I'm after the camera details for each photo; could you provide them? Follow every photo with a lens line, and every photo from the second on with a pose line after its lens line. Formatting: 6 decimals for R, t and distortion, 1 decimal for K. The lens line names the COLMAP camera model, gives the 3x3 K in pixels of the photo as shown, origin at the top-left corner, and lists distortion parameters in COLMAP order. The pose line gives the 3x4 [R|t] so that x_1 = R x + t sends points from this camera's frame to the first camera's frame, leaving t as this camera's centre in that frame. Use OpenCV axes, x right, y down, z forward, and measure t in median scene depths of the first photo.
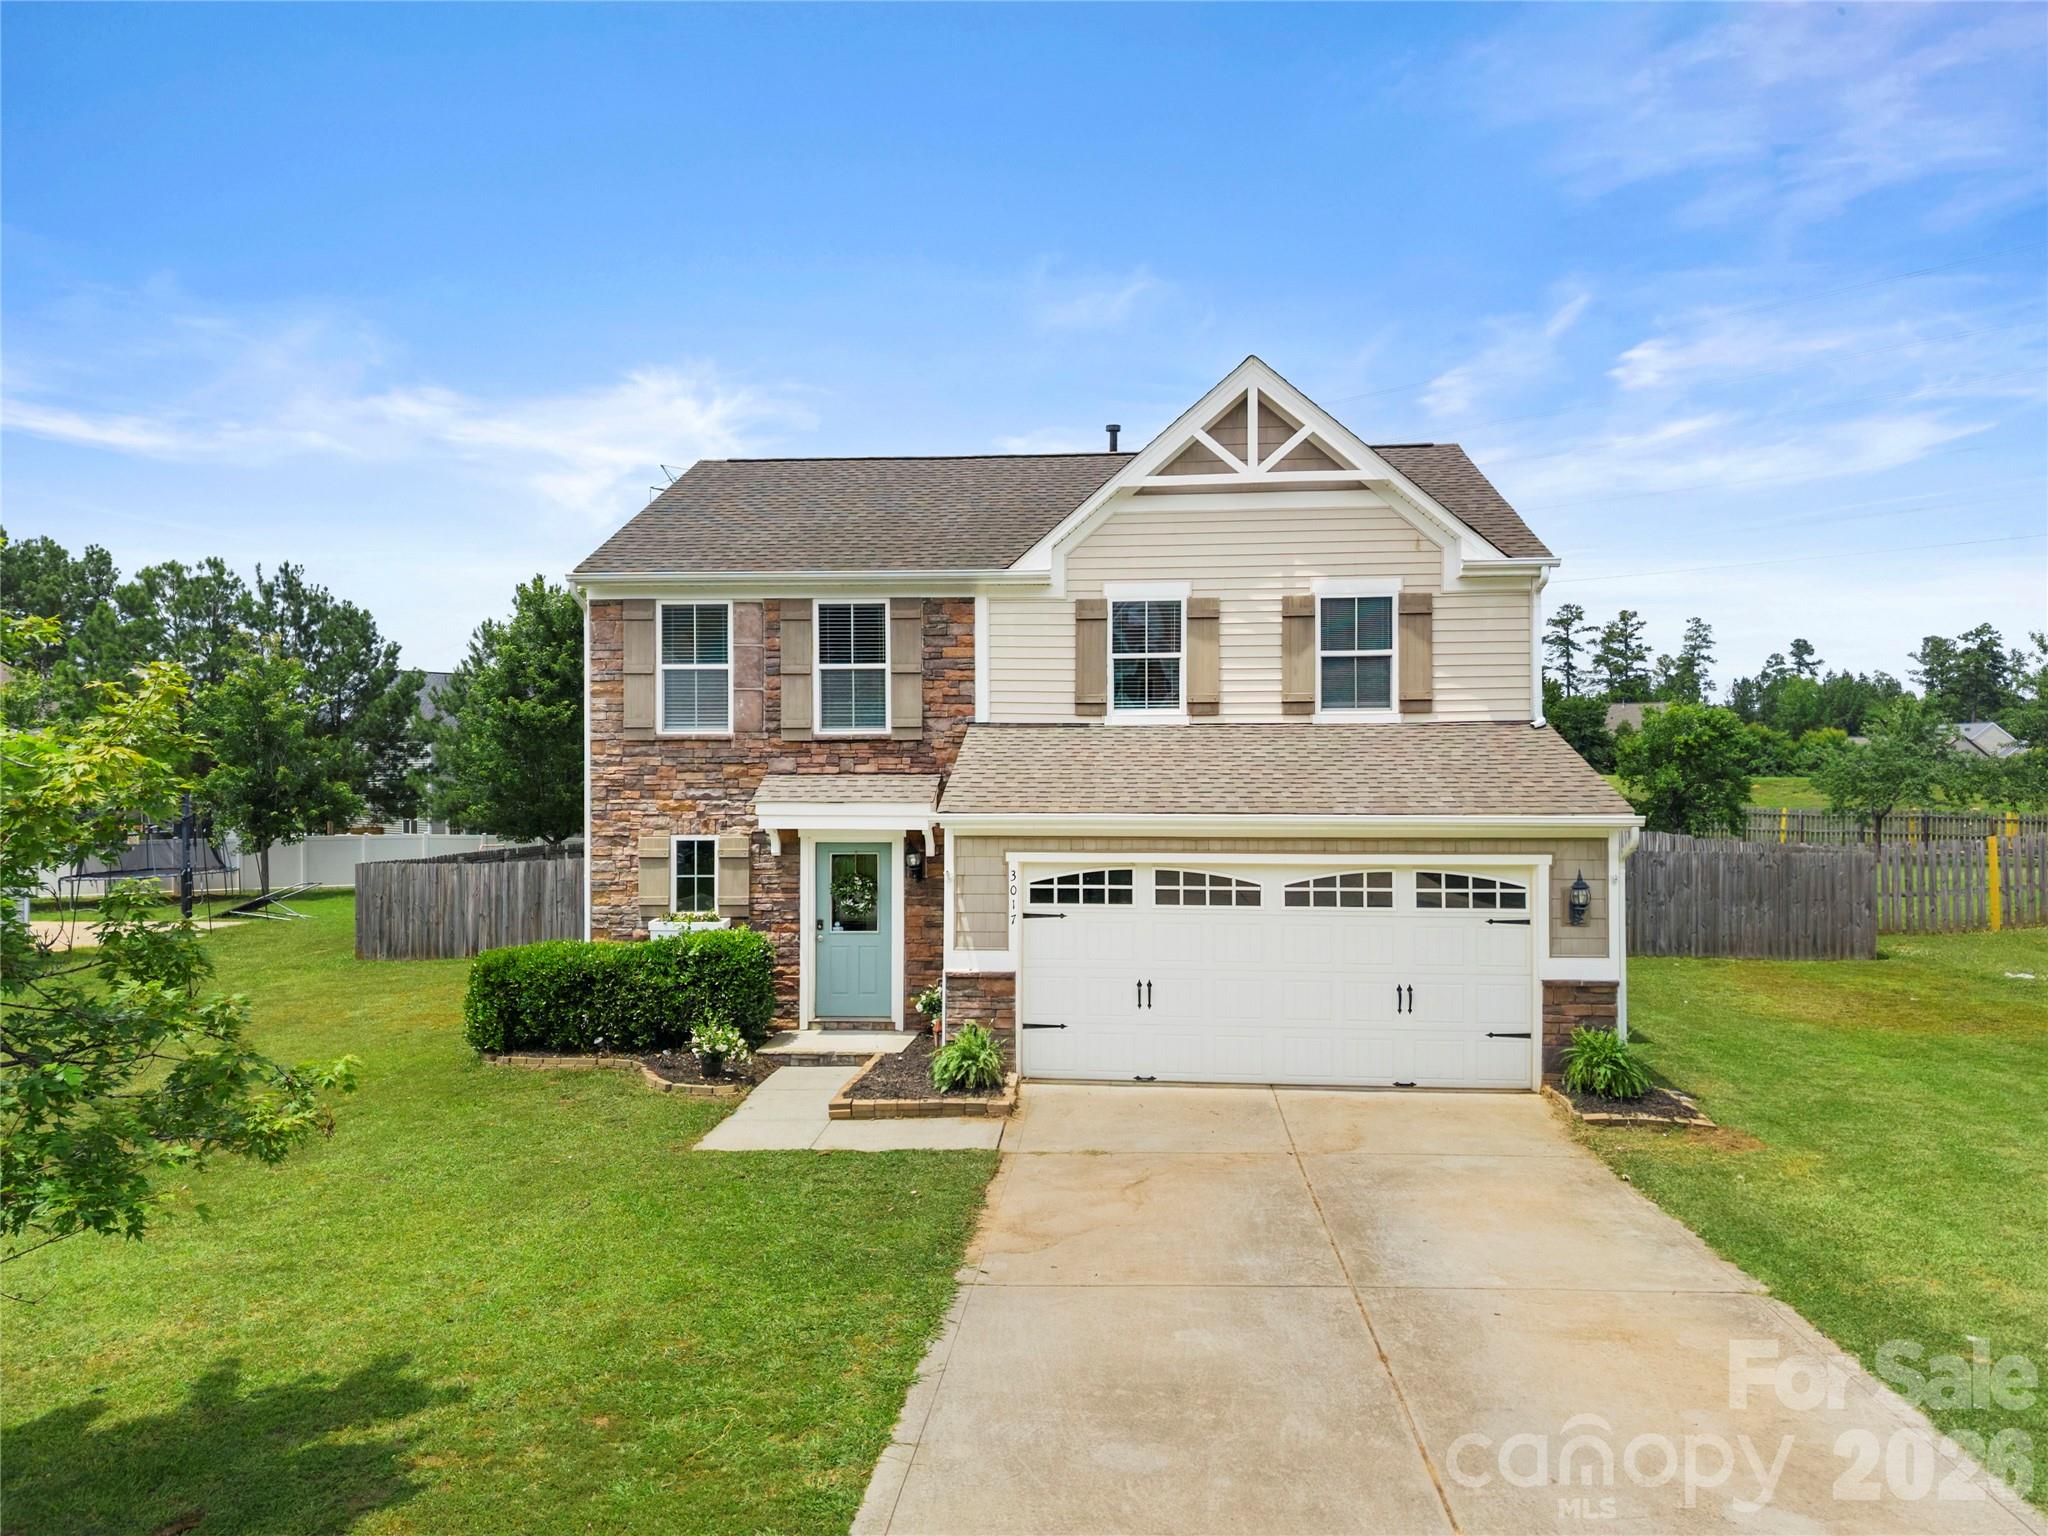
lens RADIAL K [[1421.2, 0, 1062.8], [0, 1421.2, 772.0], [0, 0, 1]] dist [0.060452, -0.060667]
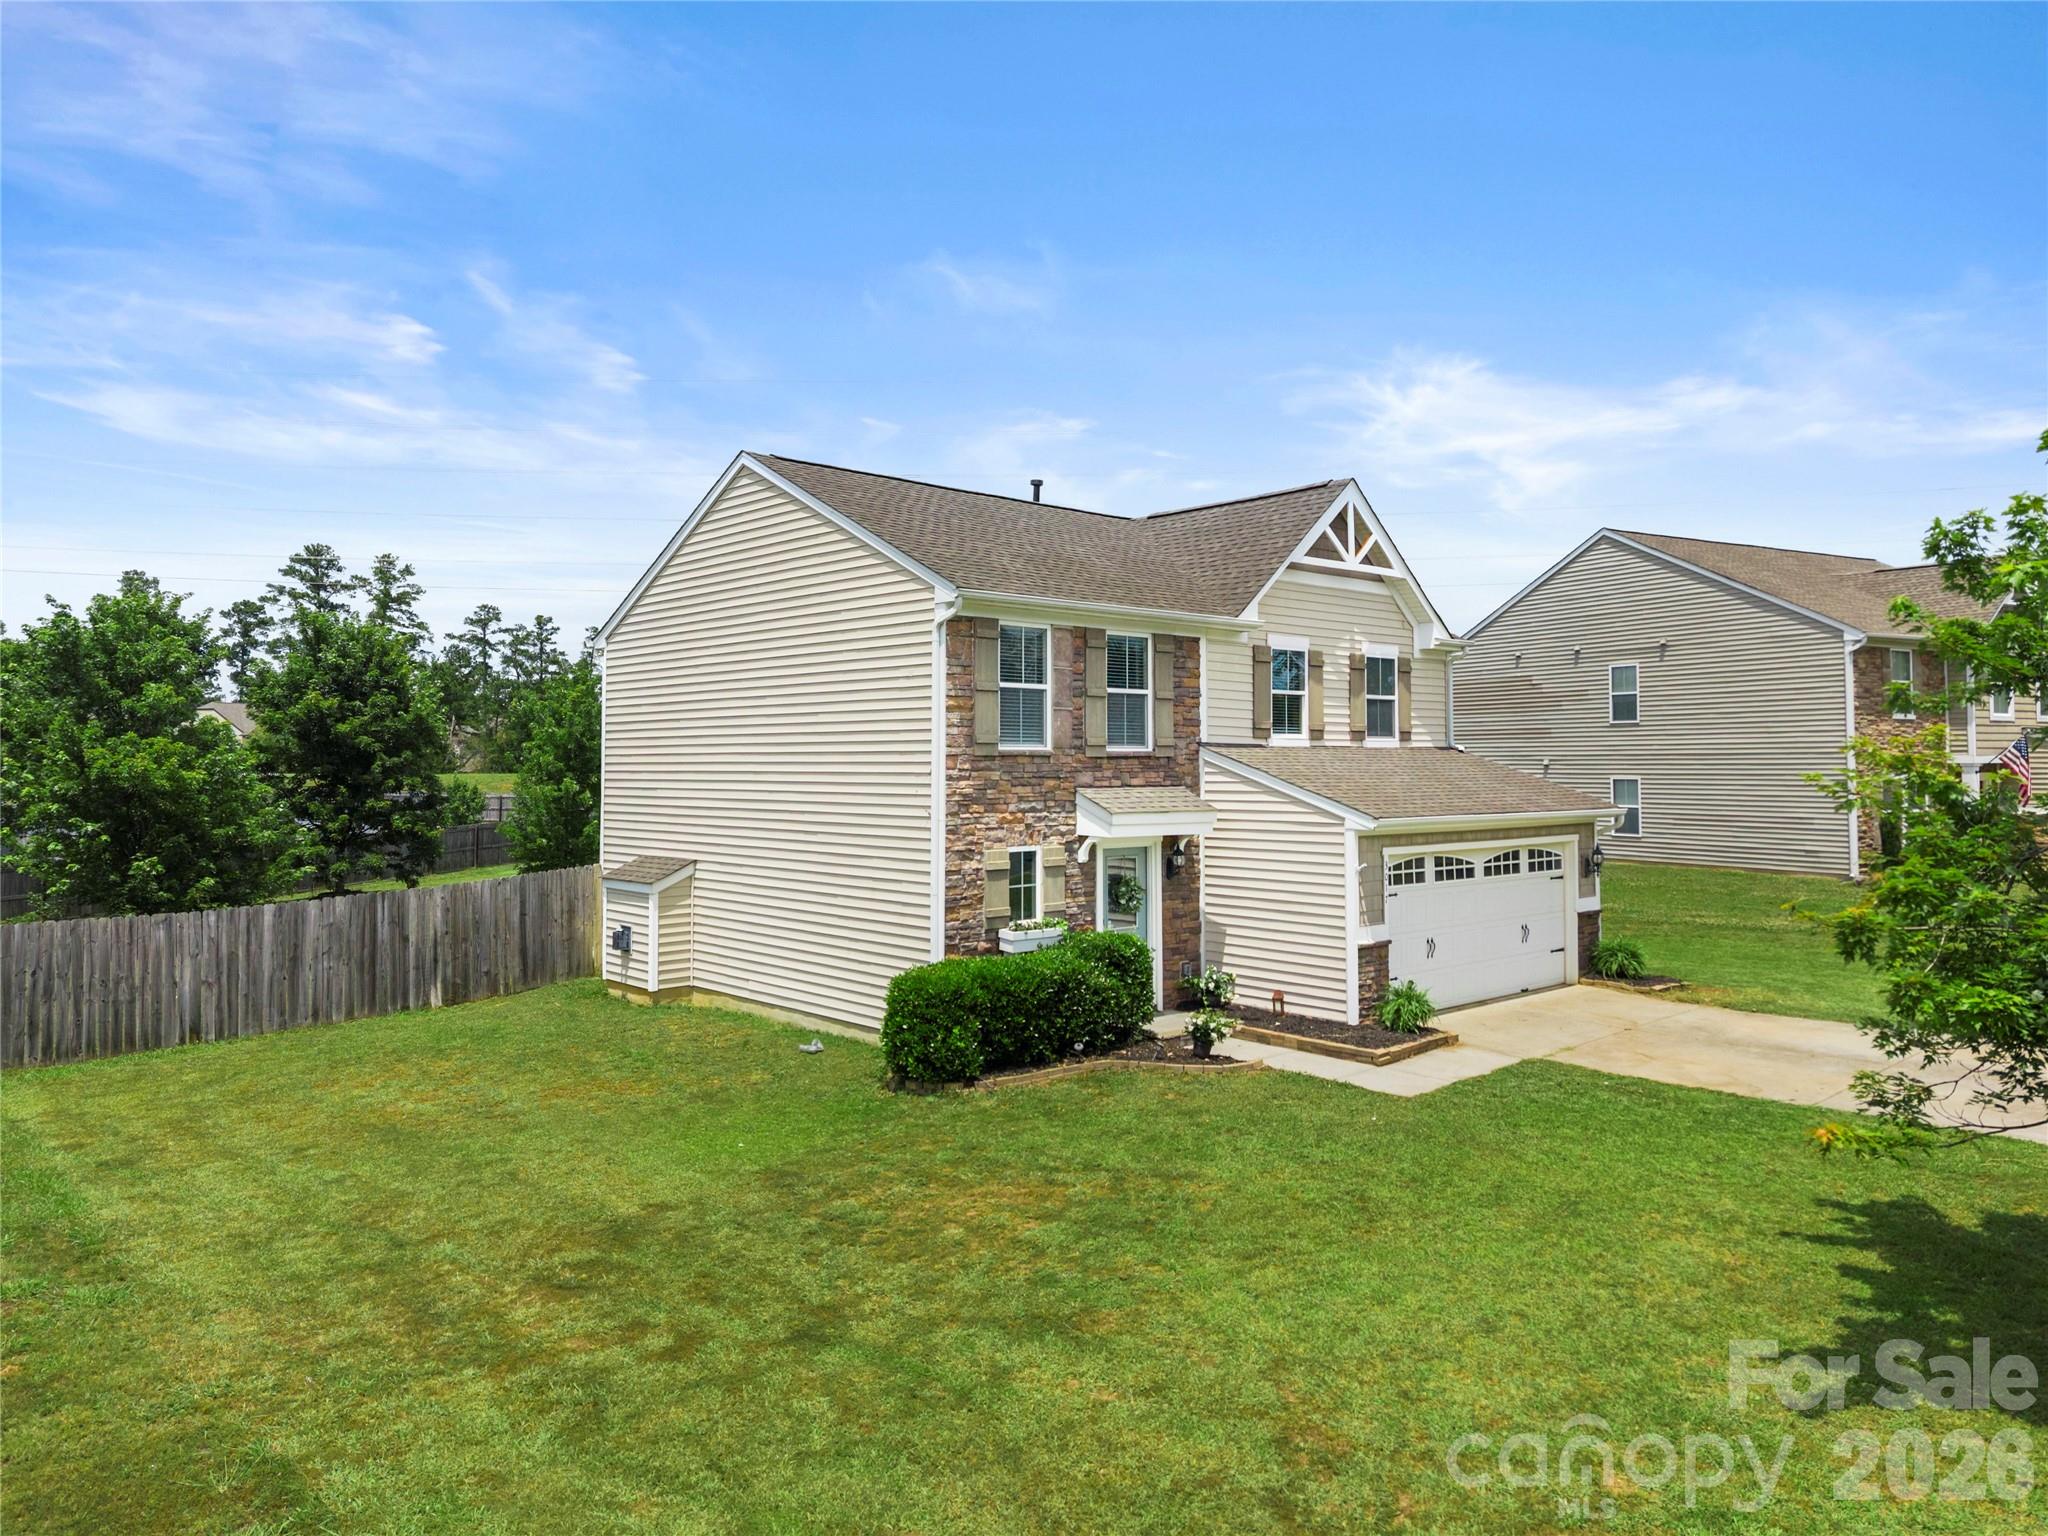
lens RADIAL K [[1432.4, 0, 1042.7], [0, 1432.4, 701.3], [0, 0, 1]] dist [0.055602, -0.001961]
pose [[0.682525, 0.034929, 0.730027, -1.038097], [-0.000061, 0.998860, -0.047735, -0.012135], [-0.730862, 0.032536, 0.681749, 0.277003]]
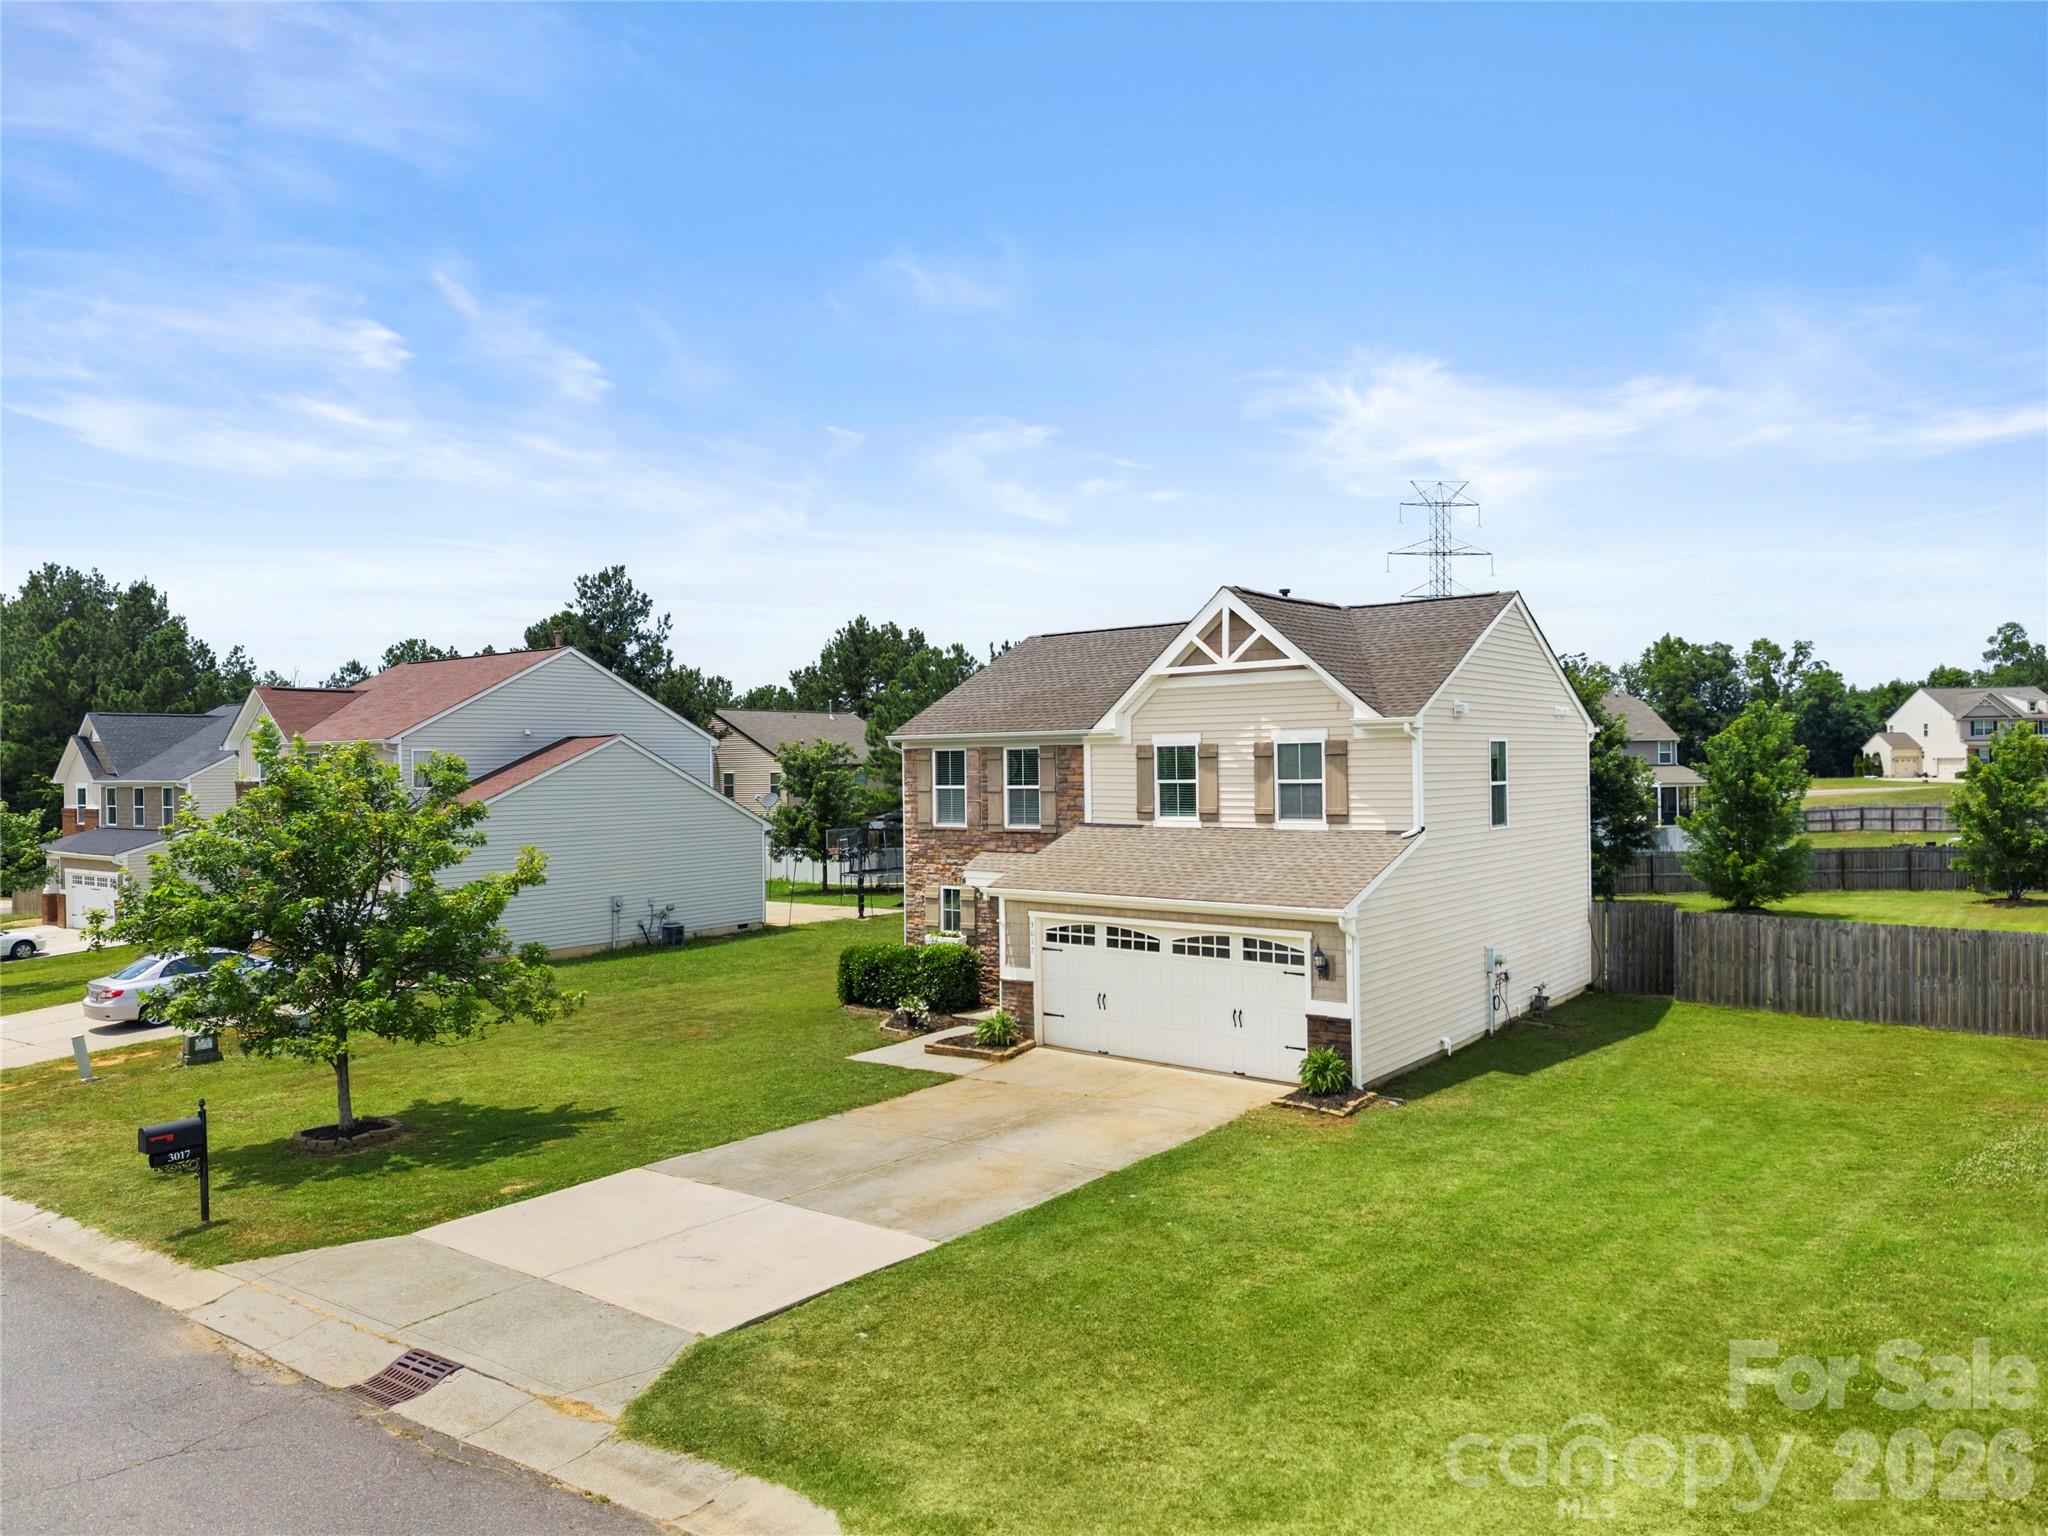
lens RADIAL K [[1433.5, 0, 1024.0], [0, 1433.5, 768.0], [0, 0, 1]] dist [0.072158, -0.098766]
pose [[0.824281, -0.004576, -0.566162, 0.793773], [0.008767, 0.999951, 0.004682, -0.105091], [0.566112, -0.008823, 0.824281, -0.360392]]
